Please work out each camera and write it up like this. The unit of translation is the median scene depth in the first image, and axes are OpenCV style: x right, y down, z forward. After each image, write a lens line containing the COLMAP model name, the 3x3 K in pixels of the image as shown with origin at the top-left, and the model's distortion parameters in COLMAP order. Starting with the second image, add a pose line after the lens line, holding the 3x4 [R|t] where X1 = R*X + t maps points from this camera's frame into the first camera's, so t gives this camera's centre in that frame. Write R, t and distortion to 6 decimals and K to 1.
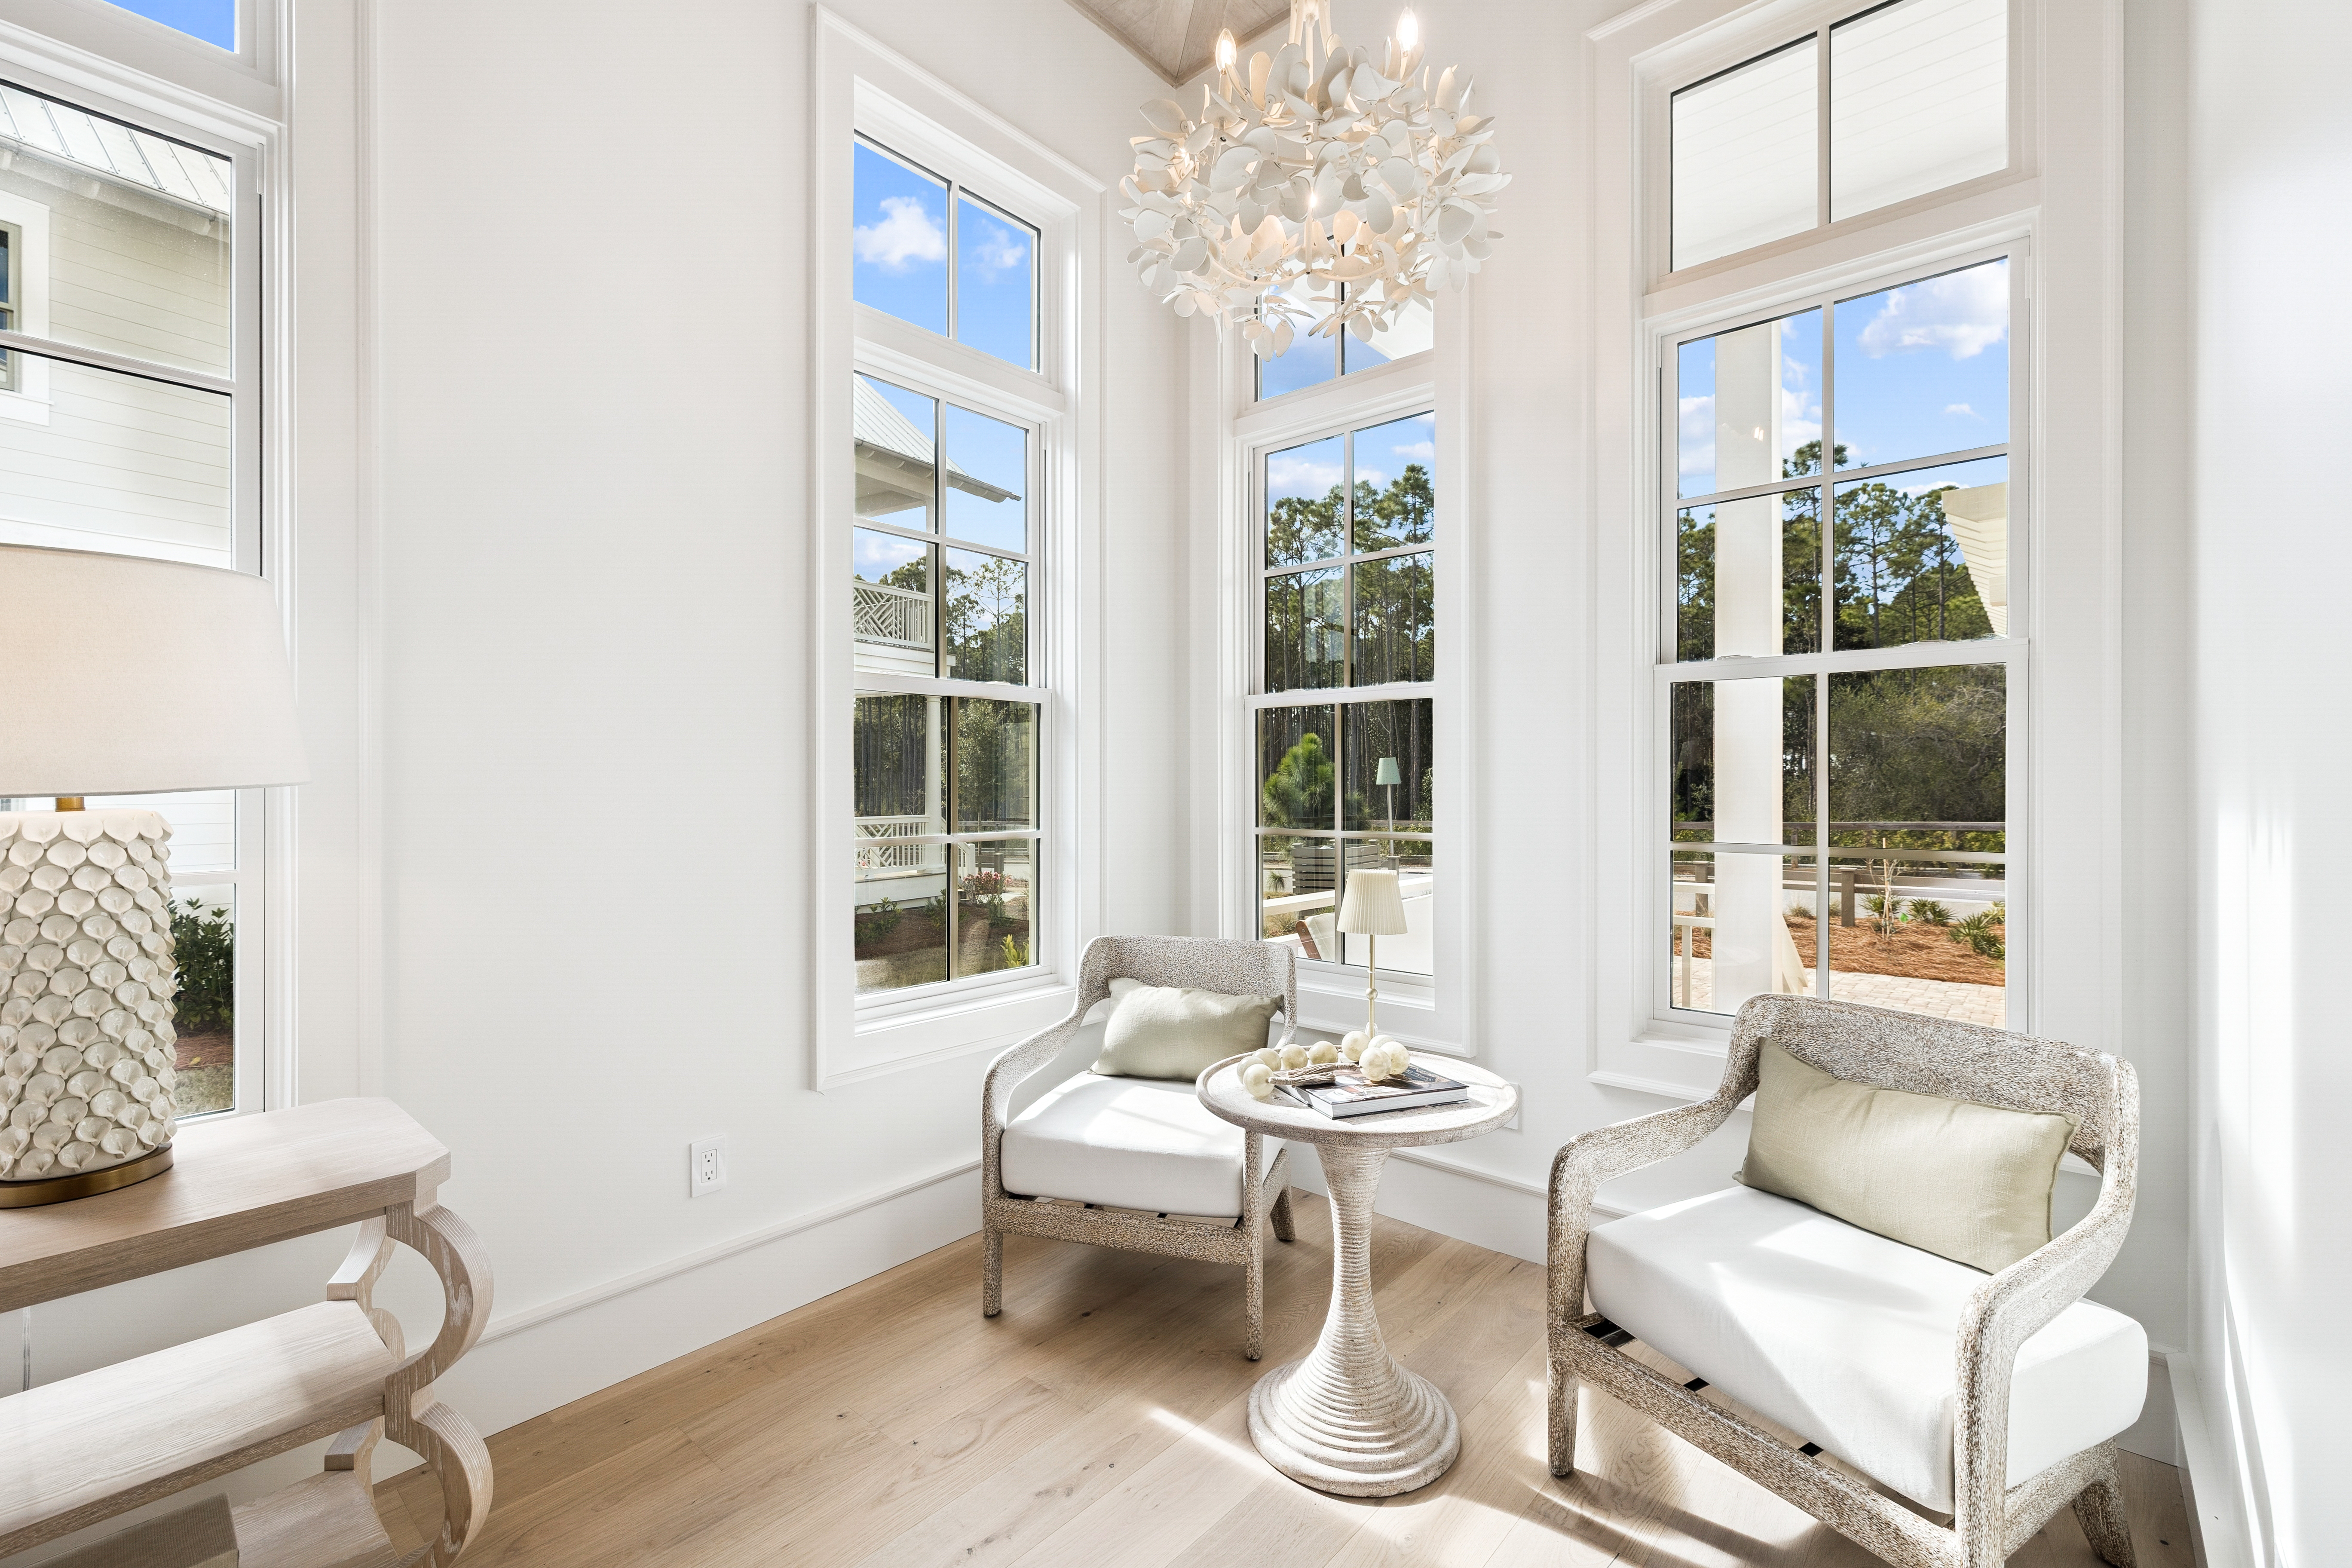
lens RADIAL K [[995.5, 0, 1172.8], [0, 995.5, 784.5], [0, 0, 1]] dist [-0.021887, -0.000331]
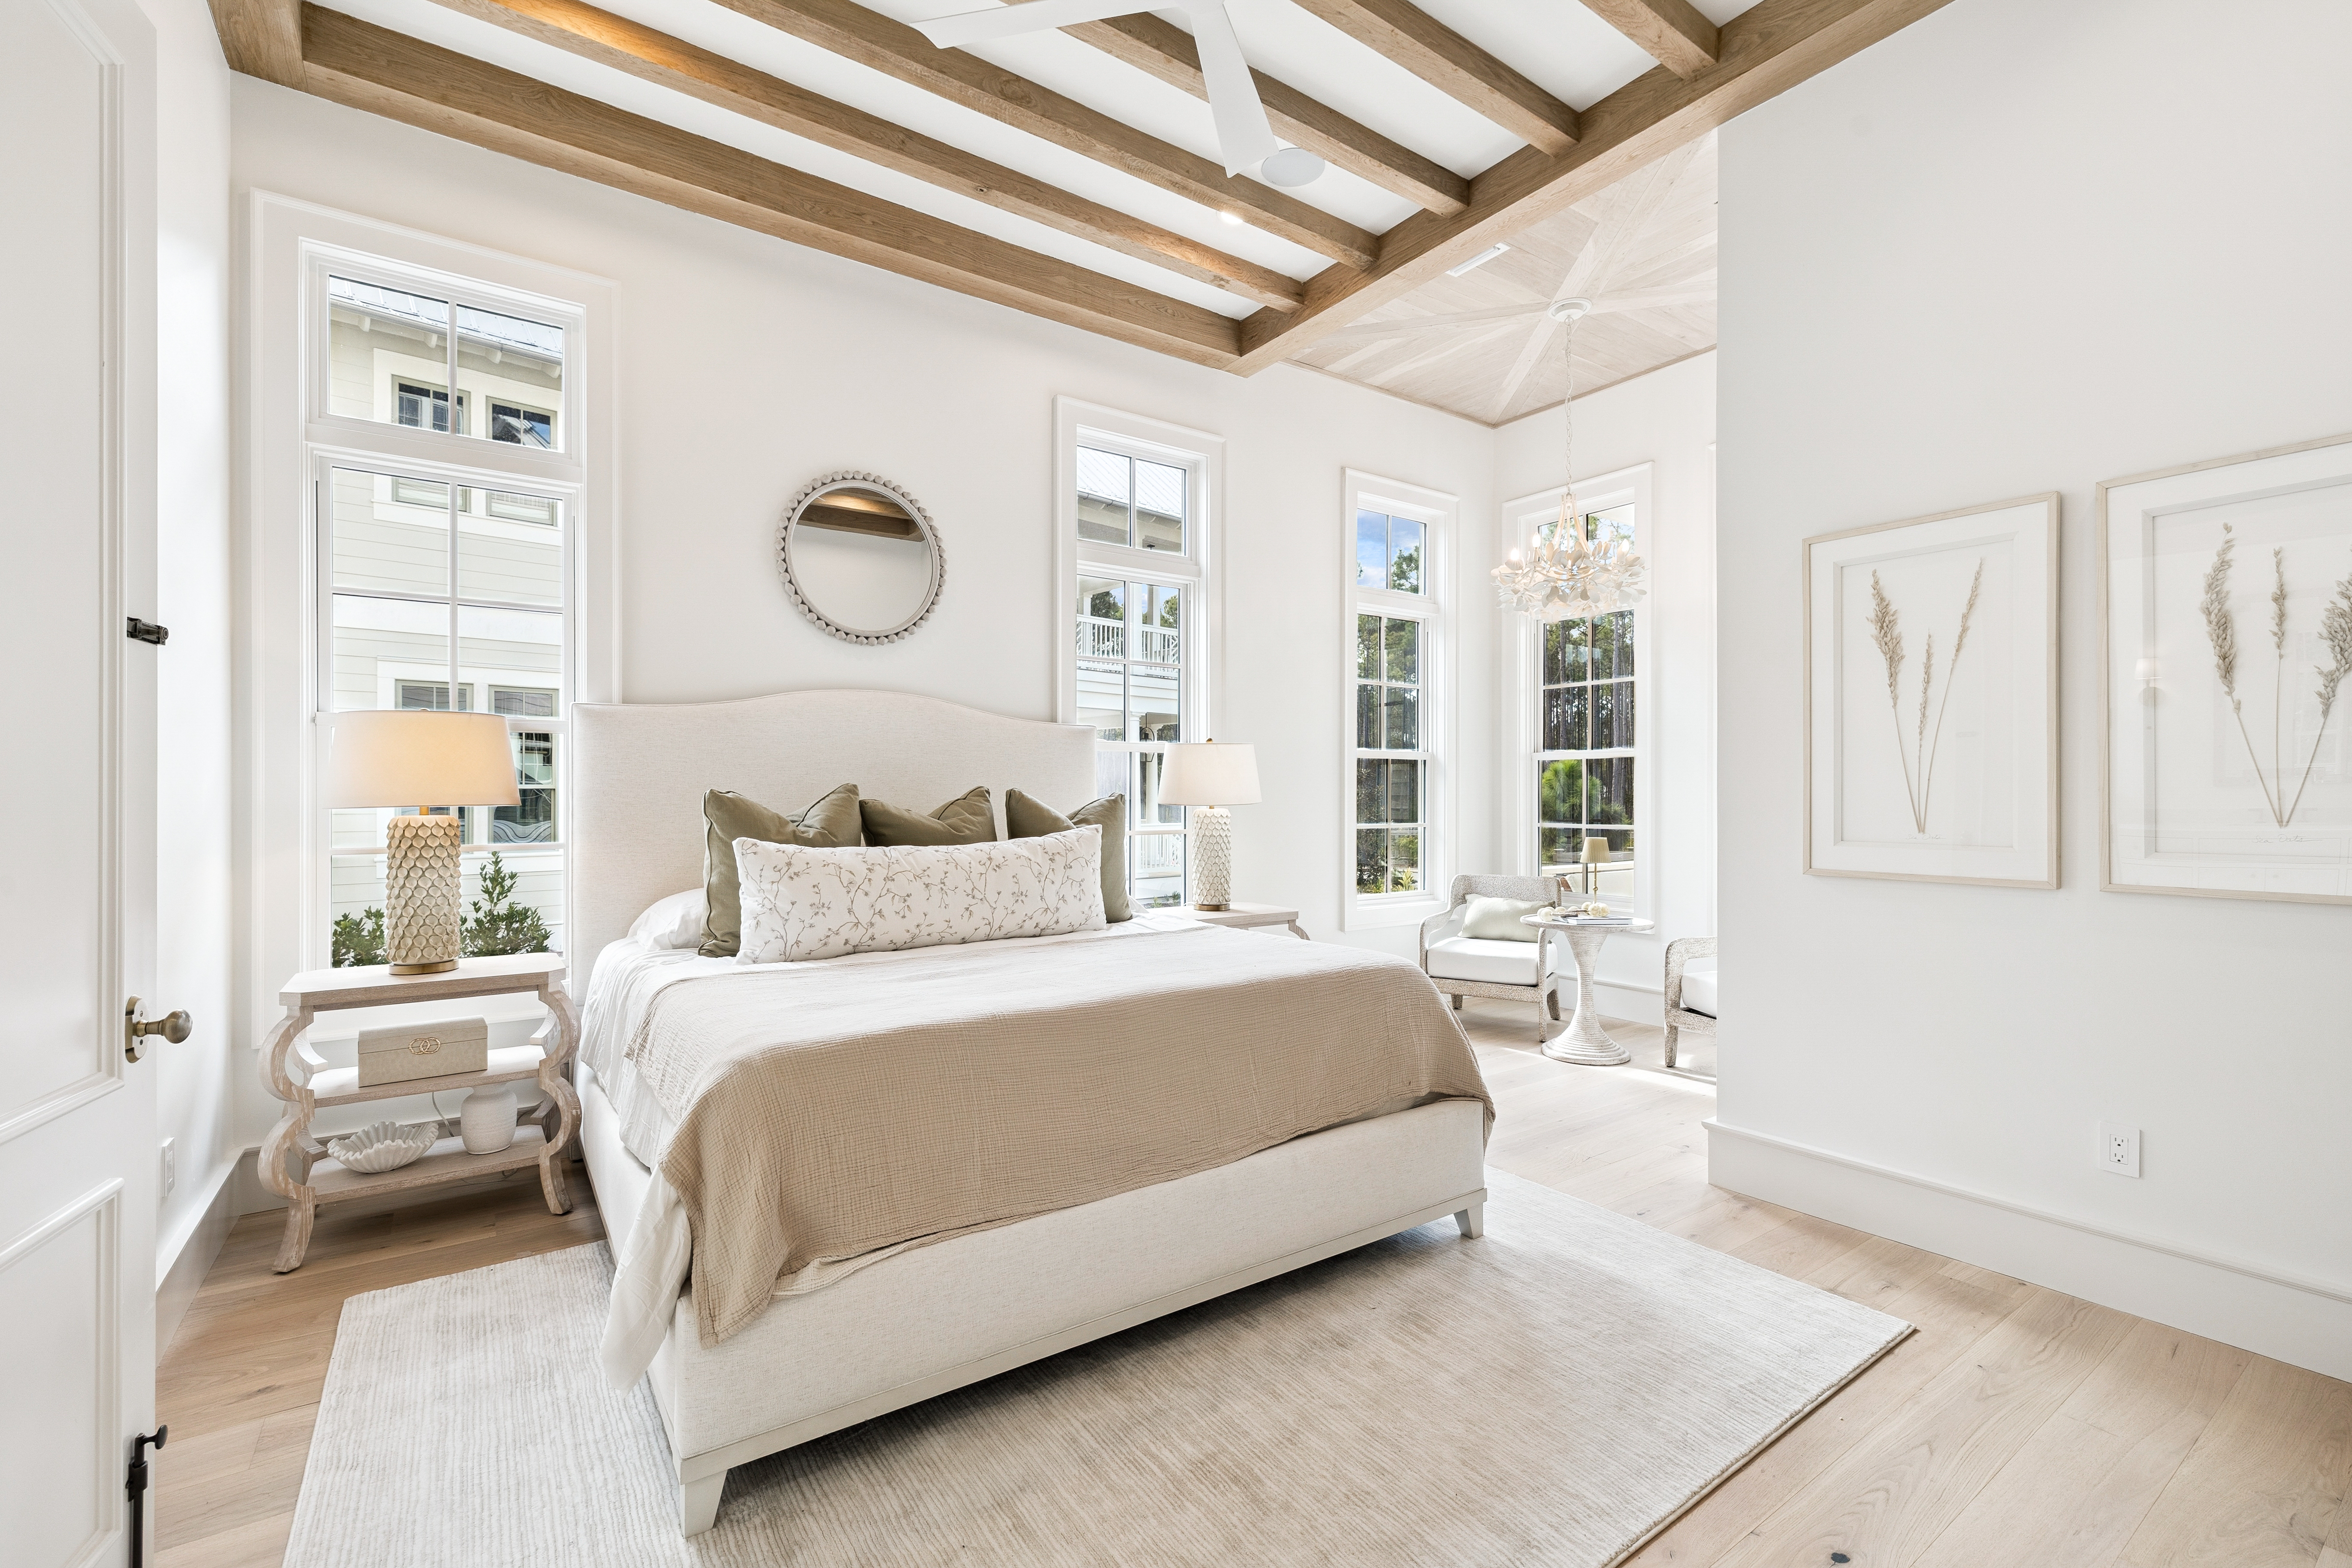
lens RADIAL K [[995.5, 0, 1178.5], [0, 995.5, 798.3], [0, 0, 1]] dist [-0.021887, -0.000331]
pose [[0.971345, 0.000924, -0.237672, -0.155733], [-0.000387, 0.999997, 0.002308, -0.008763], [0.237673, -0.002150, 0.971343, -1.170443]]
